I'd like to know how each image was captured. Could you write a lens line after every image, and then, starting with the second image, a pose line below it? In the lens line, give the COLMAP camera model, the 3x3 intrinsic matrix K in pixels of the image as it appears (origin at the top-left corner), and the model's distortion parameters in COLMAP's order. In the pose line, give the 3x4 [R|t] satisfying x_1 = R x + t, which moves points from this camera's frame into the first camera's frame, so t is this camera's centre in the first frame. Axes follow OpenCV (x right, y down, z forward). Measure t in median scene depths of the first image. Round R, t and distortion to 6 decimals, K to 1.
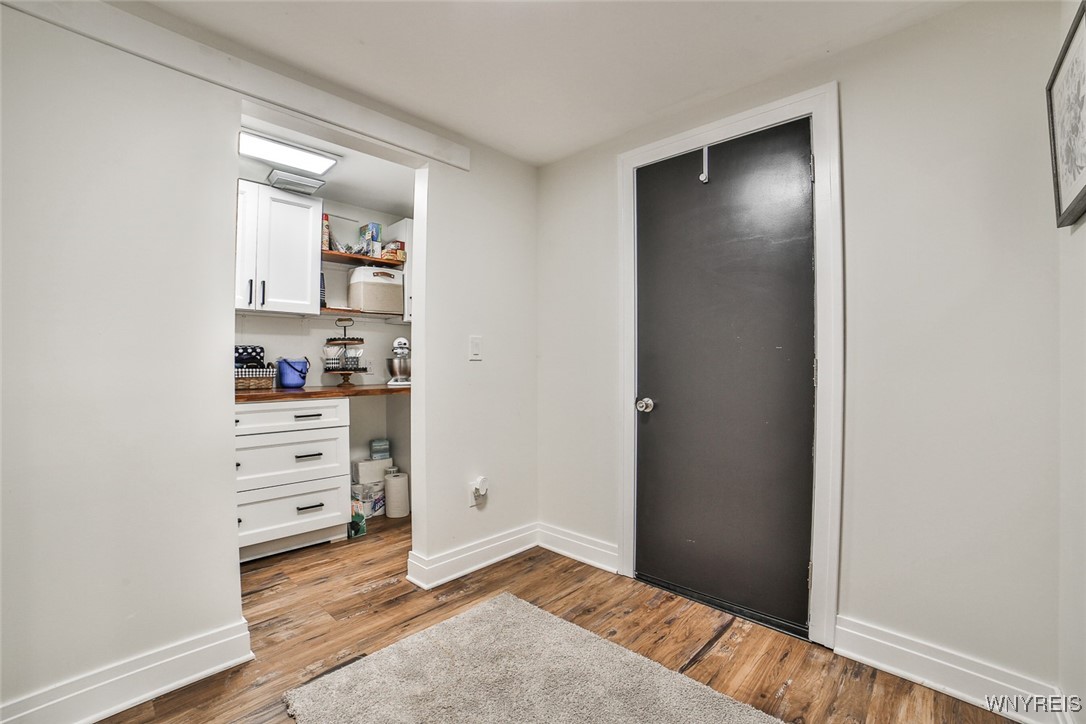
lens RADIAL K [[460.8, 0, 552.7], [0, 460.8, 364.0], [0, 0, 1]] dist [-0.110985, 0.039081]
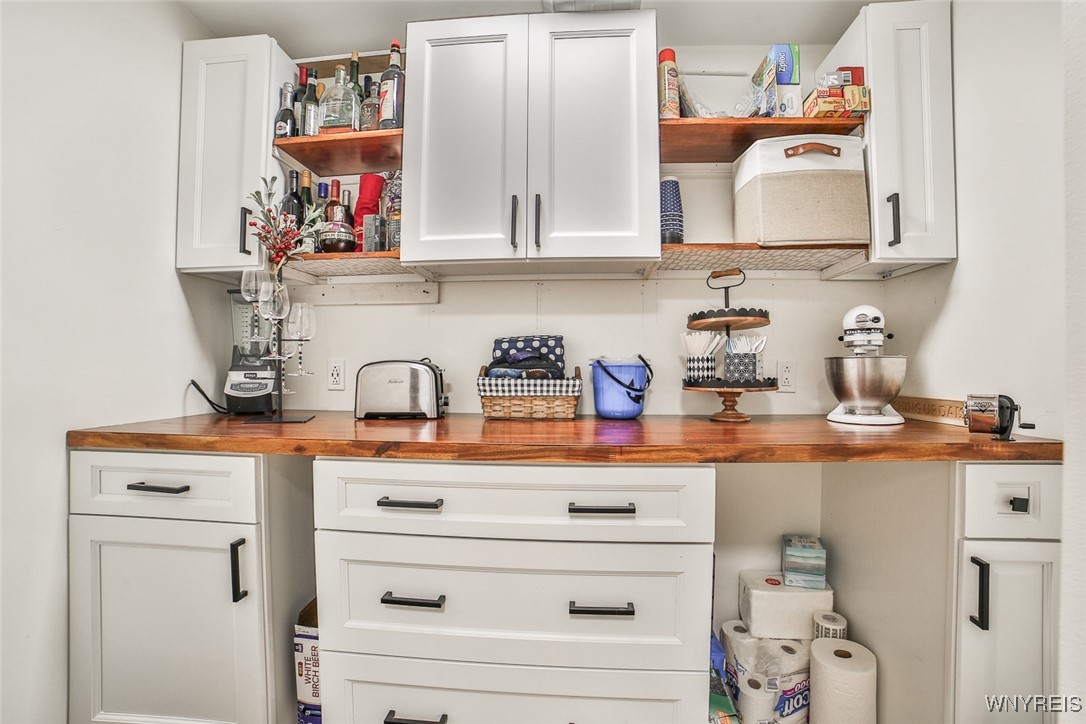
lens RADIAL K [[460.8, 0, 552.7], [0, 460.8, 364.0], [0, 0, 1]] dist [-0.110985, 0.039081]
pose [[0.632108, -0.002322, -0.774877, -0.220373], [-0.001640, 0.999989, -0.004334, -0.004052], [0.774879, 0.004010, 0.632097, 0.579268]]
